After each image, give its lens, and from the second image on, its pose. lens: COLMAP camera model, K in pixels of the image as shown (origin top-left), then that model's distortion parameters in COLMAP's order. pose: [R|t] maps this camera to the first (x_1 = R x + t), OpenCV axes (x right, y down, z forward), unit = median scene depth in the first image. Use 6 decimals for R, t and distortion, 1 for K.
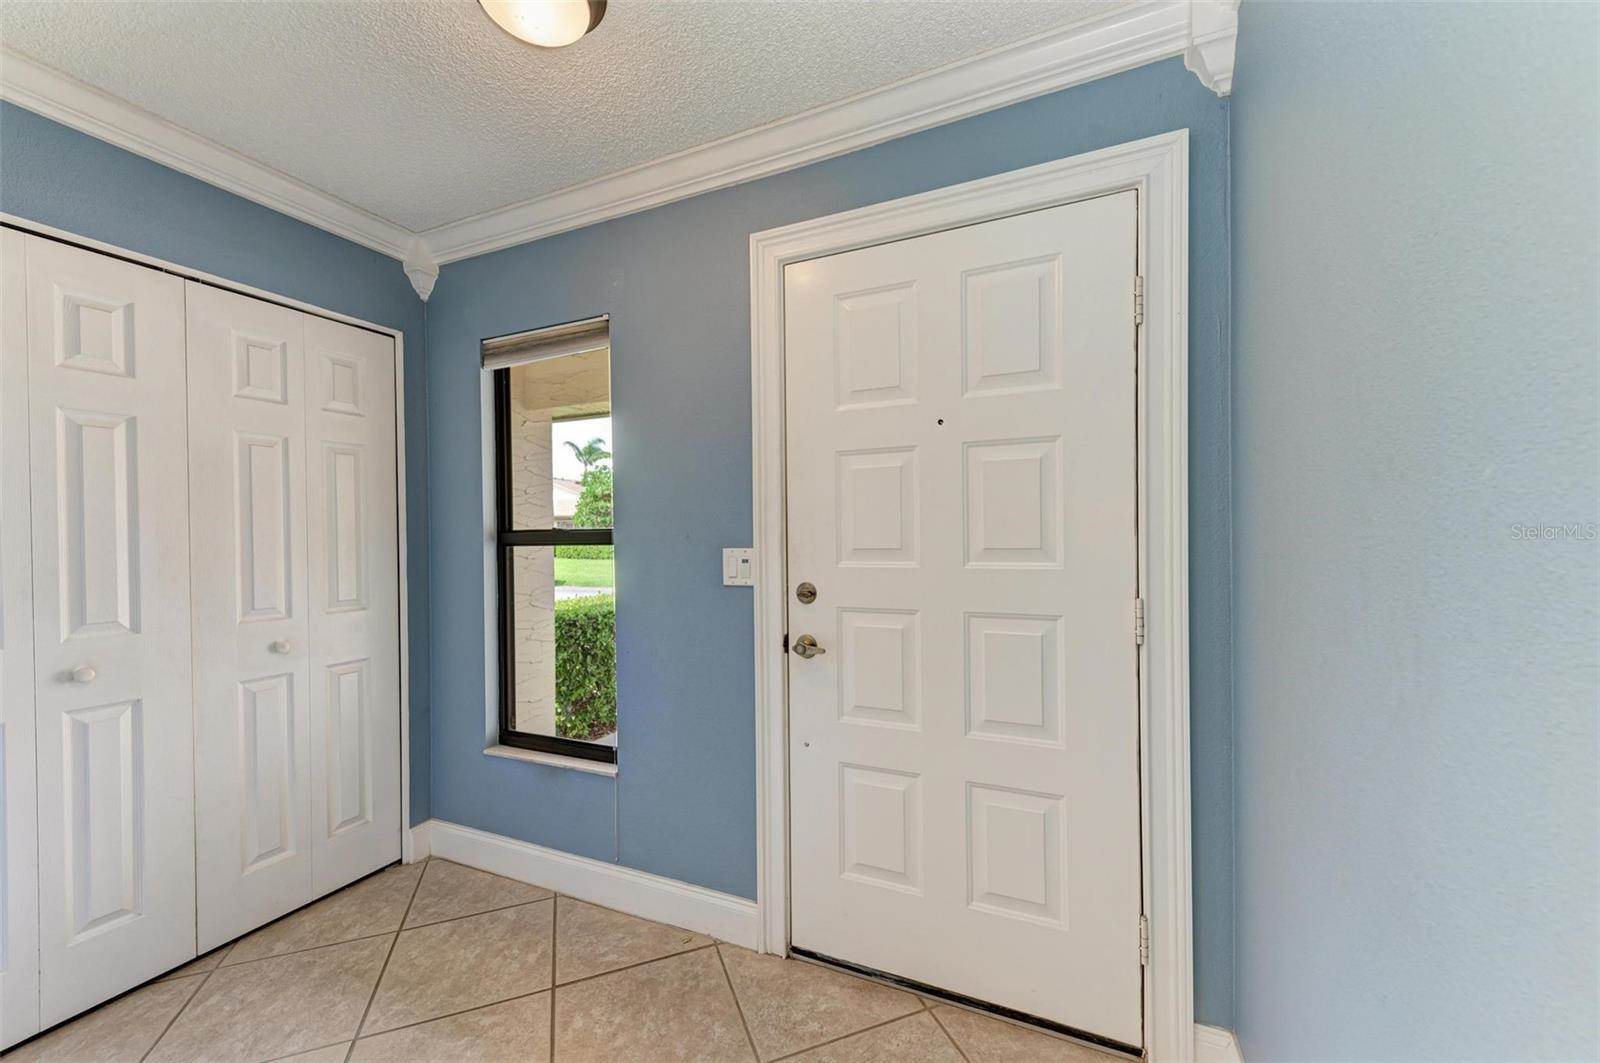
lens RADIAL K [[628.4, 0, 809.4], [0, 628.4, 532.1], [0, 0, 1]] dist [0.009341, -0.002536]
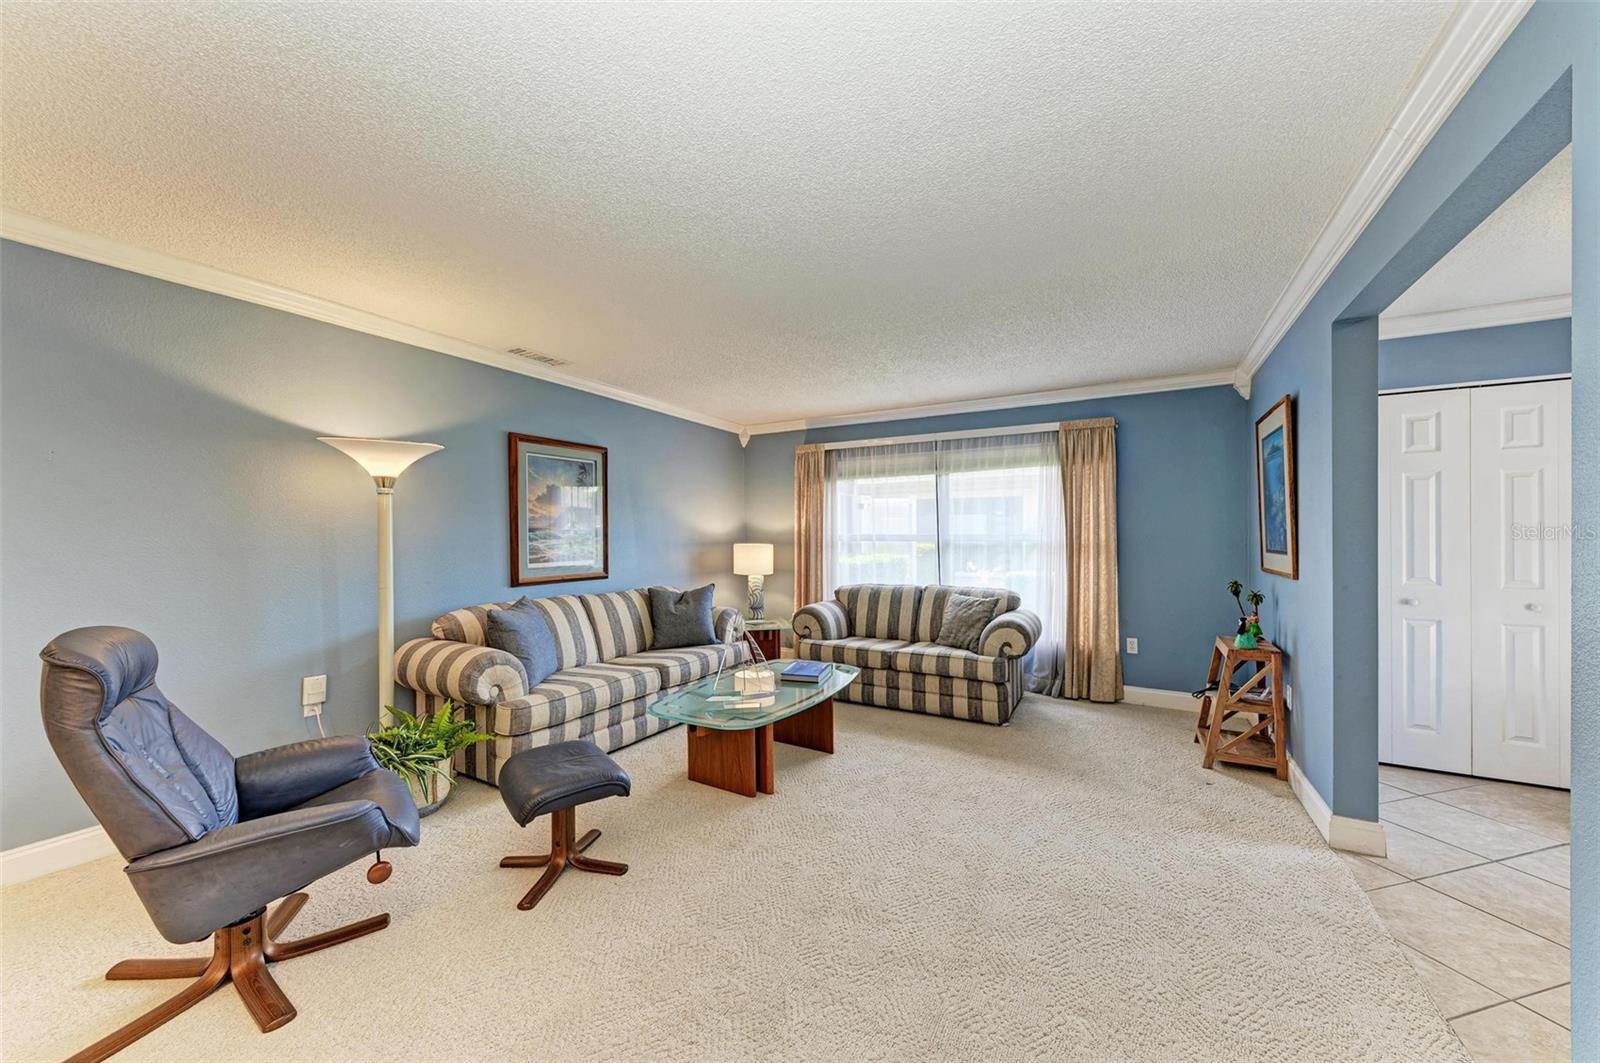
lens RADIAL K [[575.4, 0, 808.3], [0, 575.4, 536.6], [0, 0, 1]] dist [0.000609, -0.000104]
pose [[-0.074713, 0.006165, -0.997186, 0.801873], [-0.006705, 0.999955, 0.006684, 0.017113], [0.997183, 0.007185, -0.074668, -0.761764]]
